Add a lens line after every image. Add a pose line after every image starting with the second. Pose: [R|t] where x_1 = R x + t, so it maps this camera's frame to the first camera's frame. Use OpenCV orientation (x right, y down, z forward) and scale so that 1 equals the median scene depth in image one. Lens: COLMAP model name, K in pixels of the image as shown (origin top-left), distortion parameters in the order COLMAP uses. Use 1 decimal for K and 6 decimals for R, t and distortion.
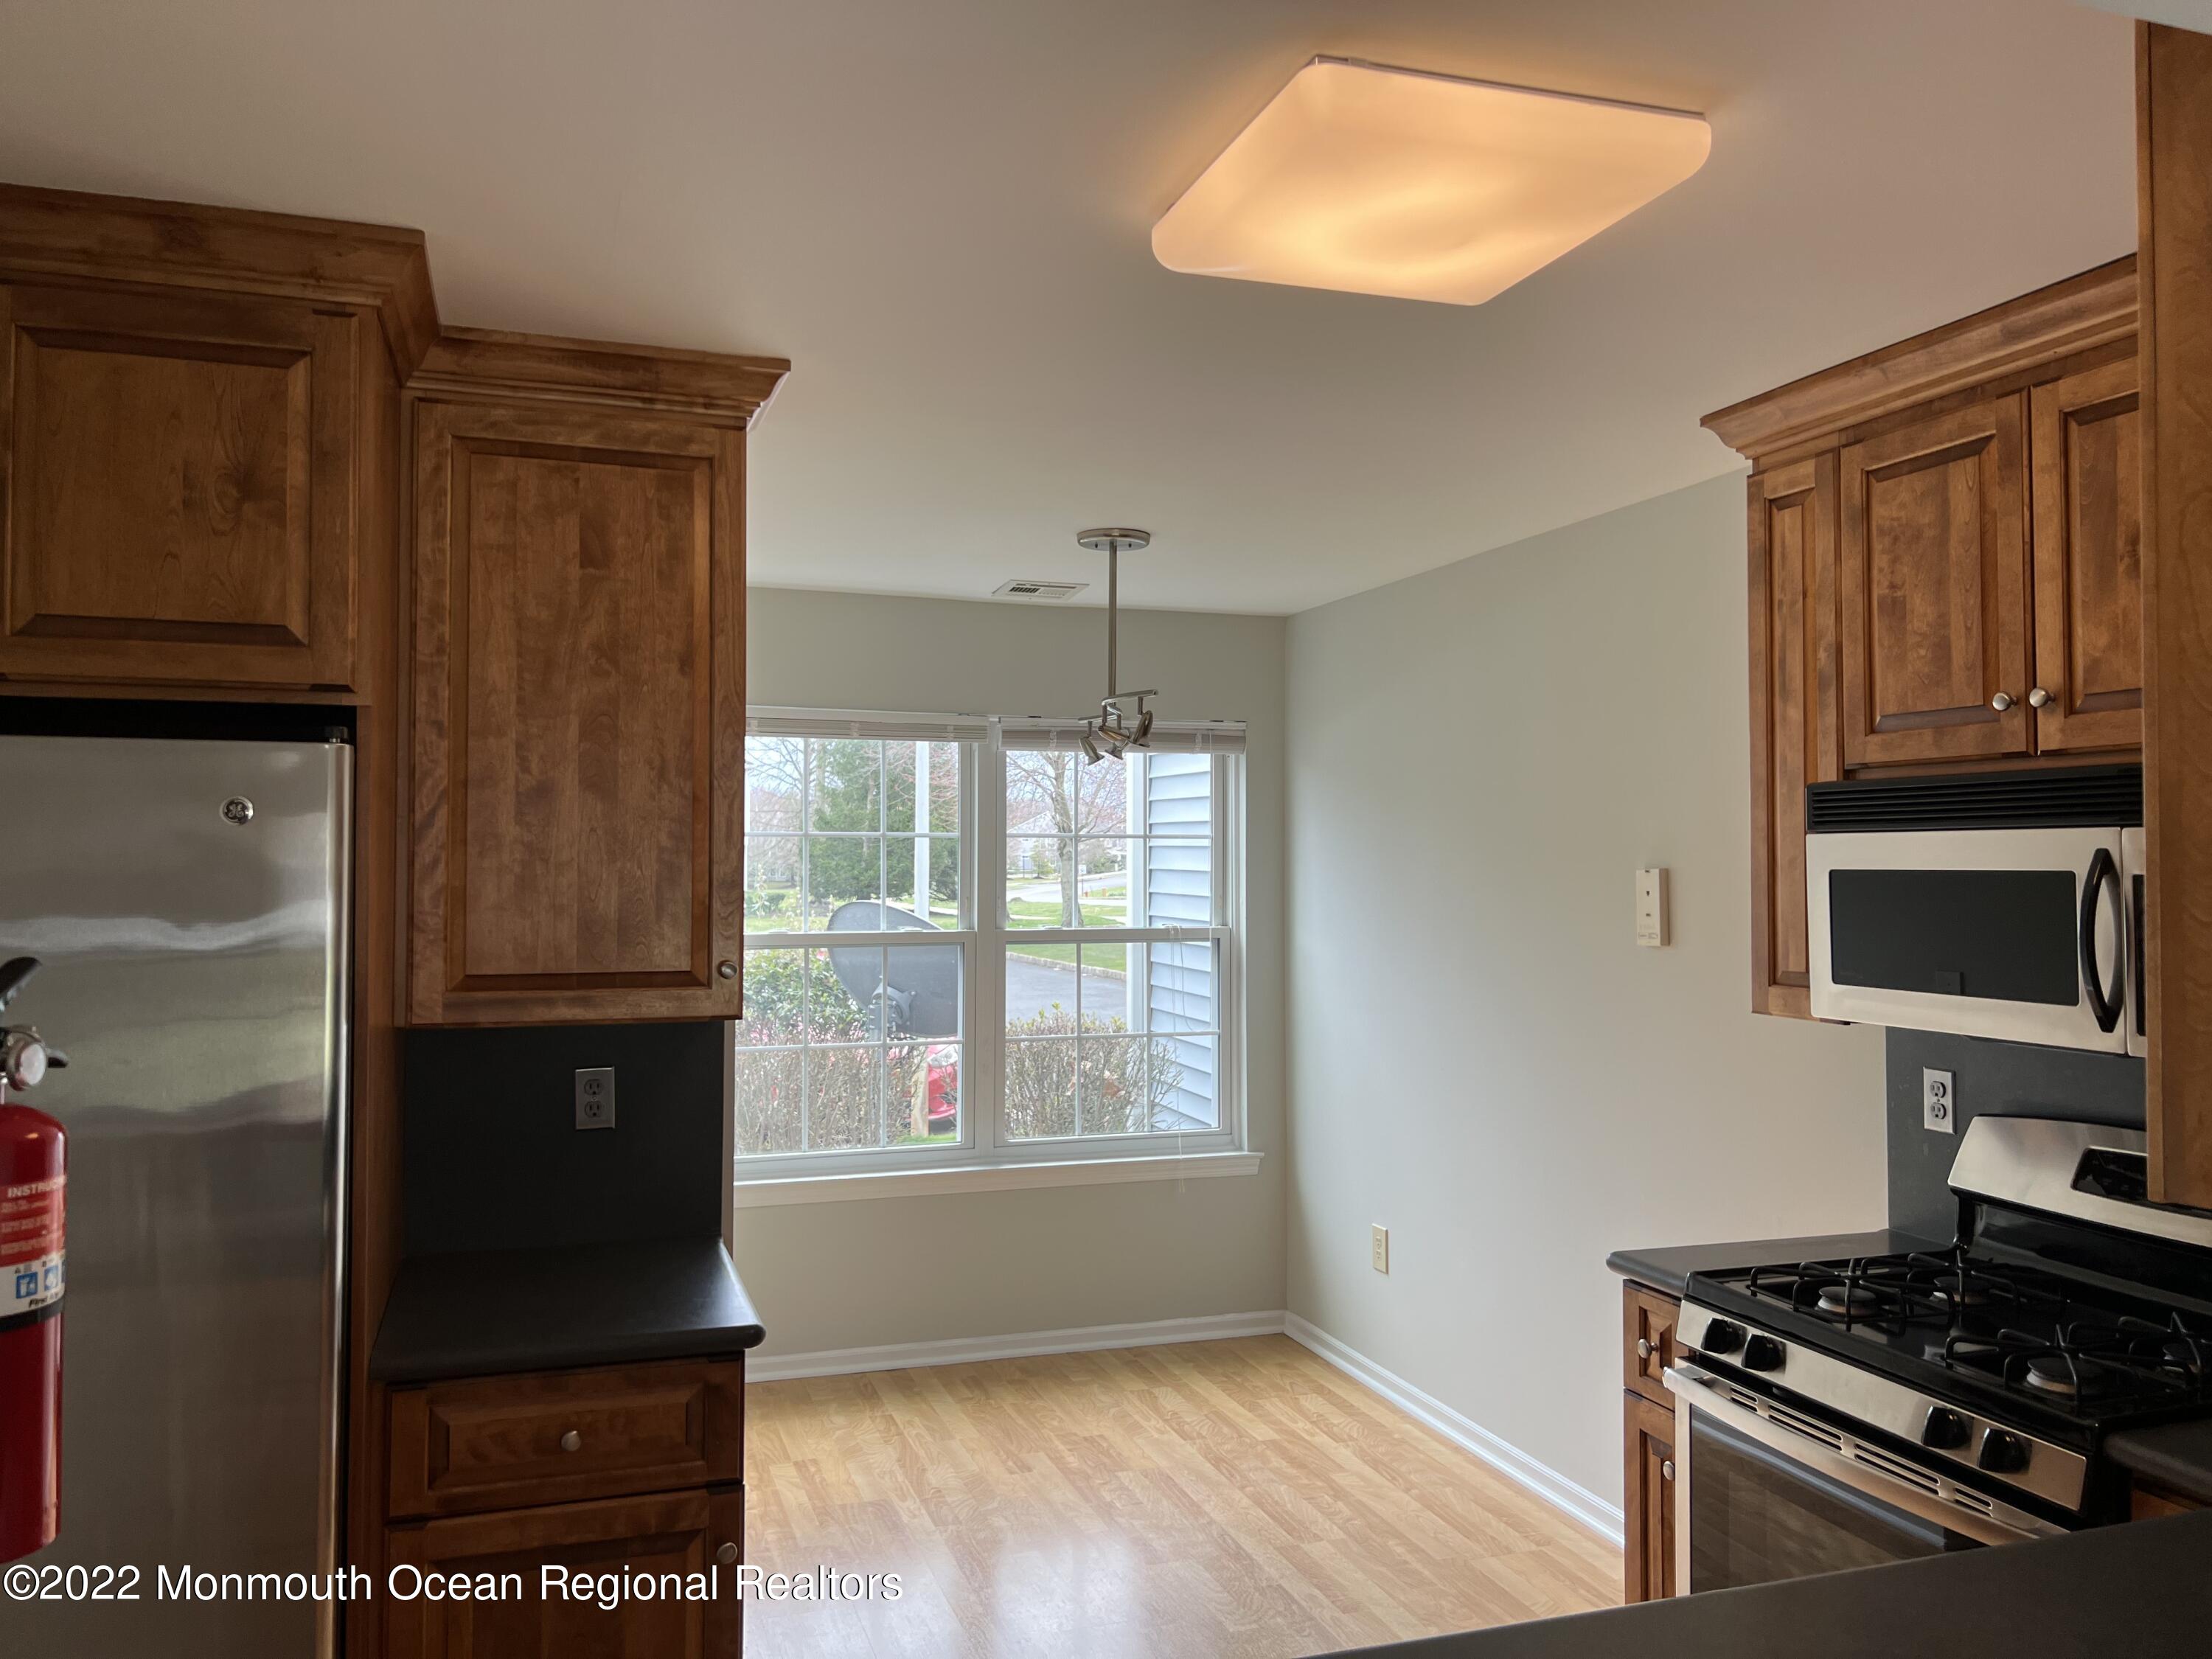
lens RADIAL K [[1630.4, 0, 1081.4], [0, 1630.4, 825.1], [0, 0, 1]] dist [0.025594, -0.004588]
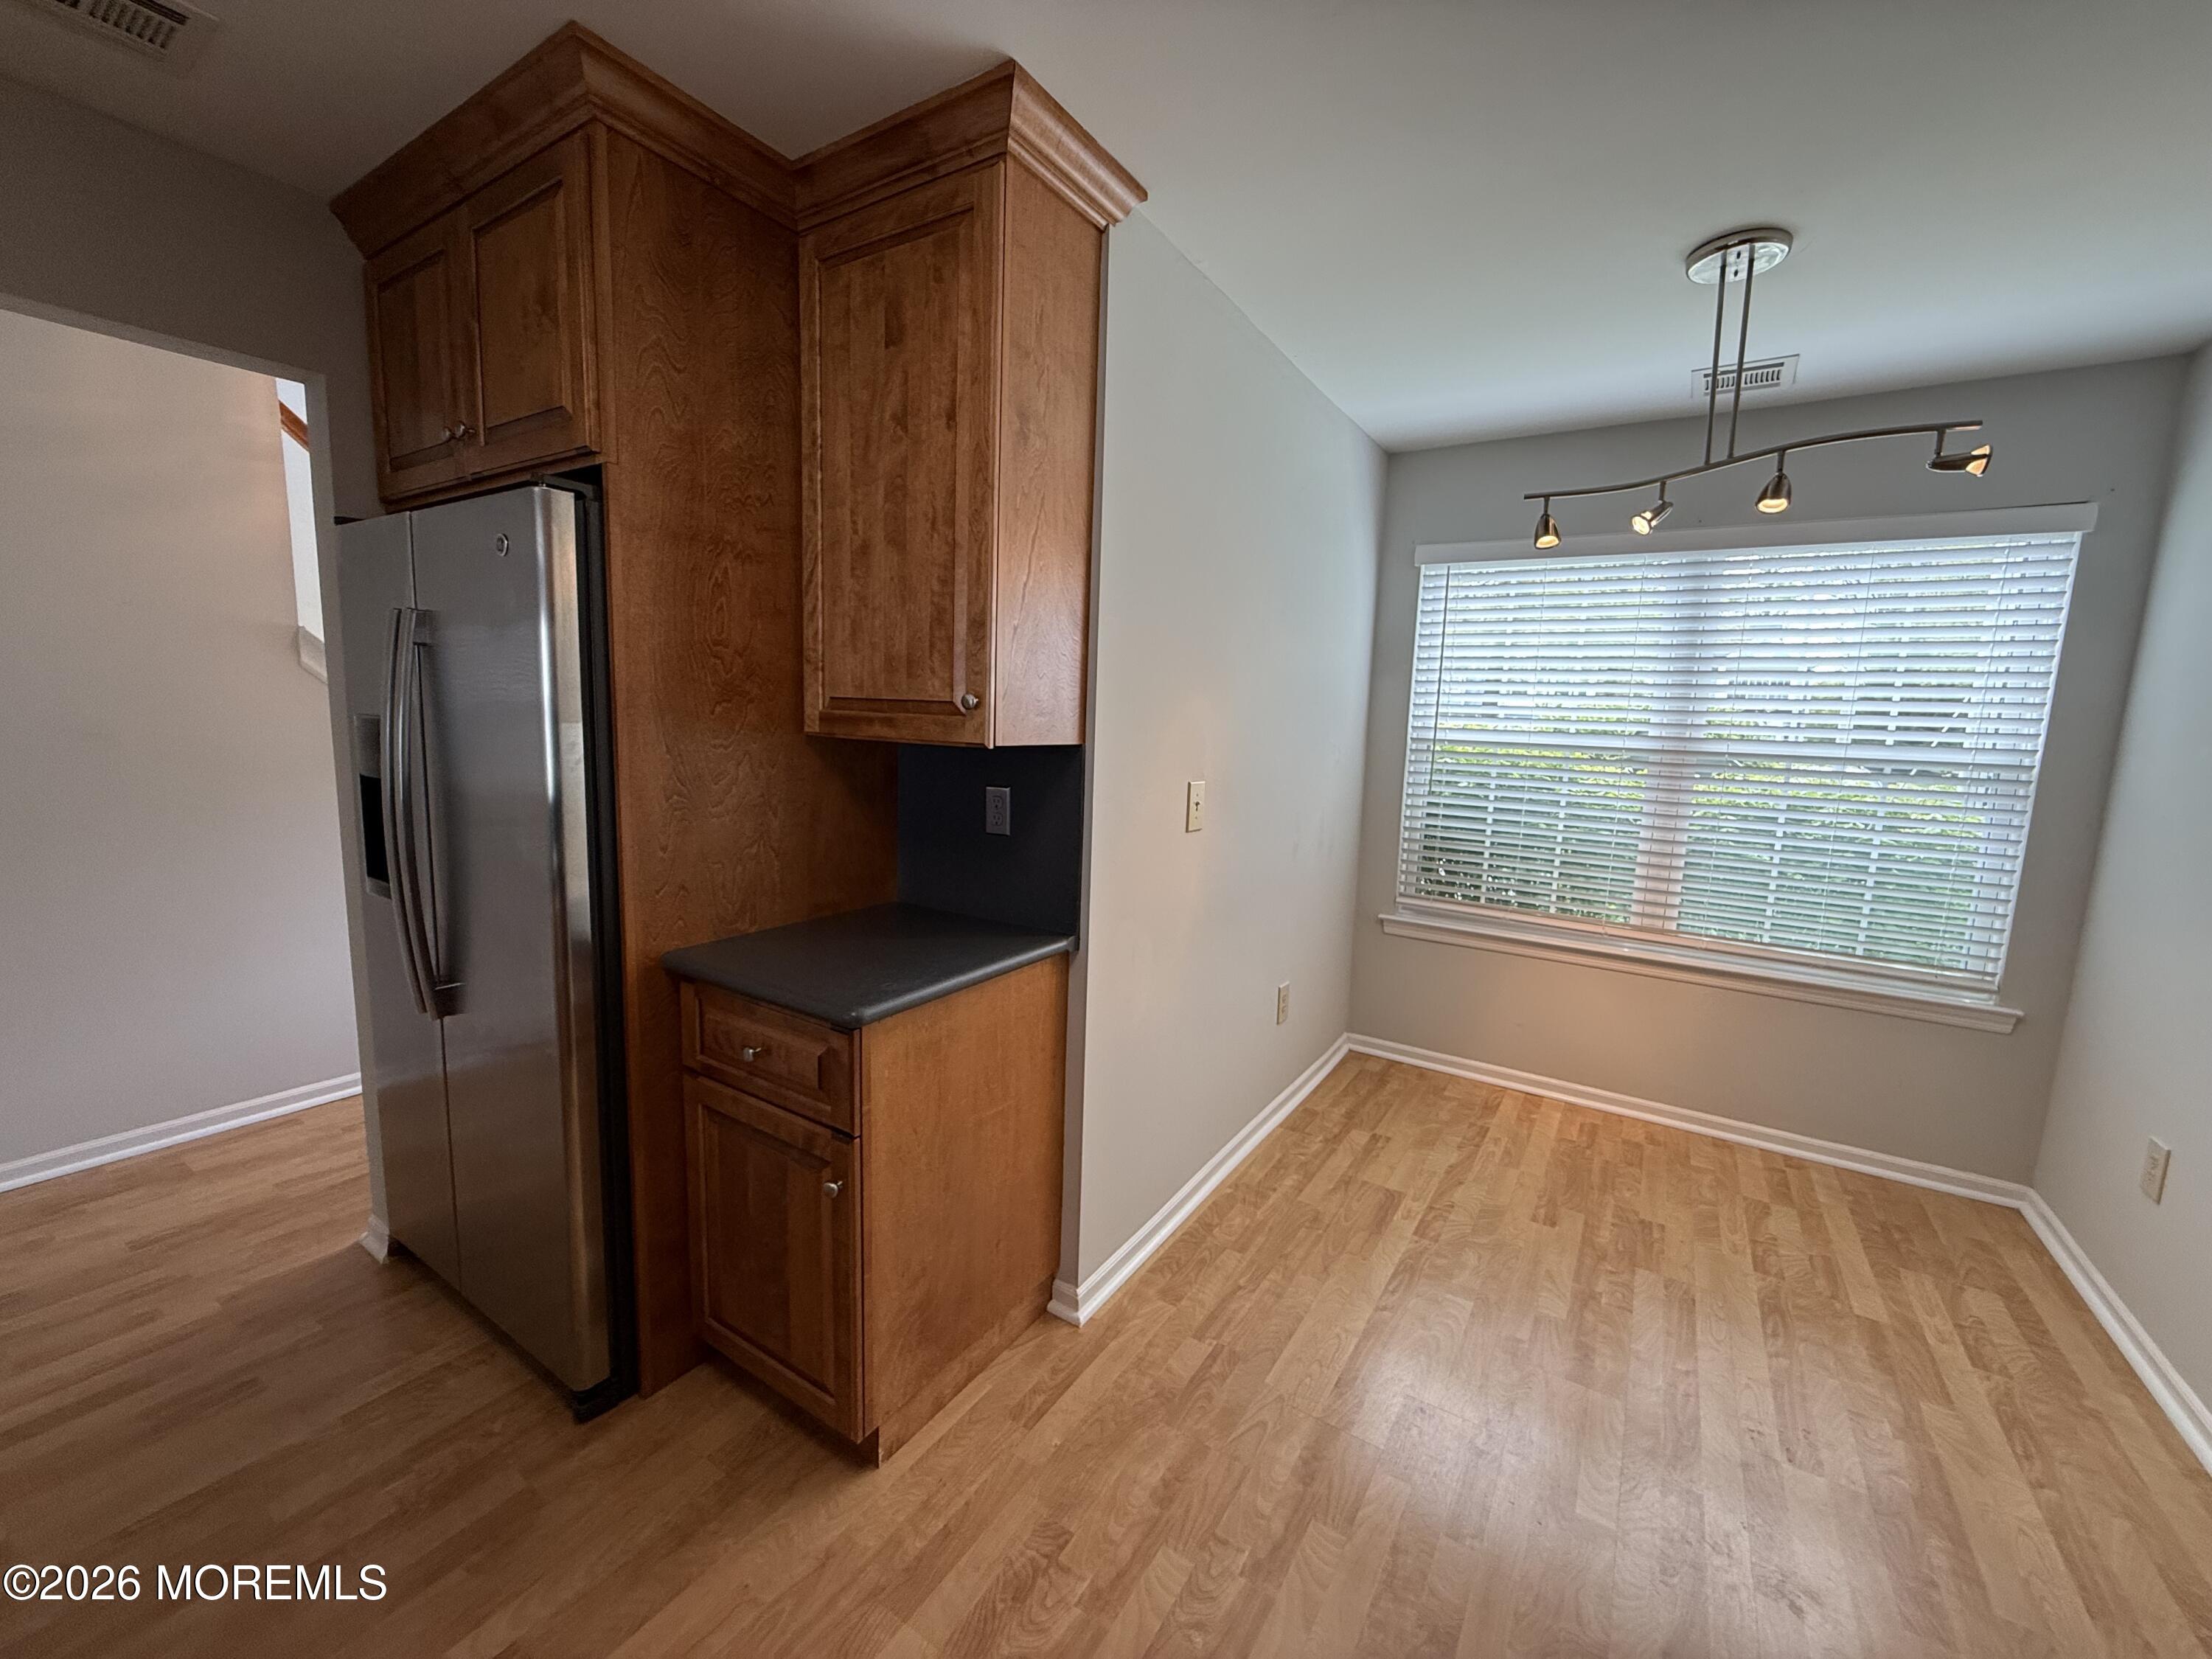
lens RADIAL K [[878.2, 0, 1109.0], [0, 878.2, 831.2], [0, 0, 1]] dist [0.000550, 0.000288]
pose [[0.635616, 0.123736, -0.762025, 0.314062], [-0.013915, 0.988748, 0.148943, 0.087506], [0.771880, -0.084067, 0.630185, 0.699860]]
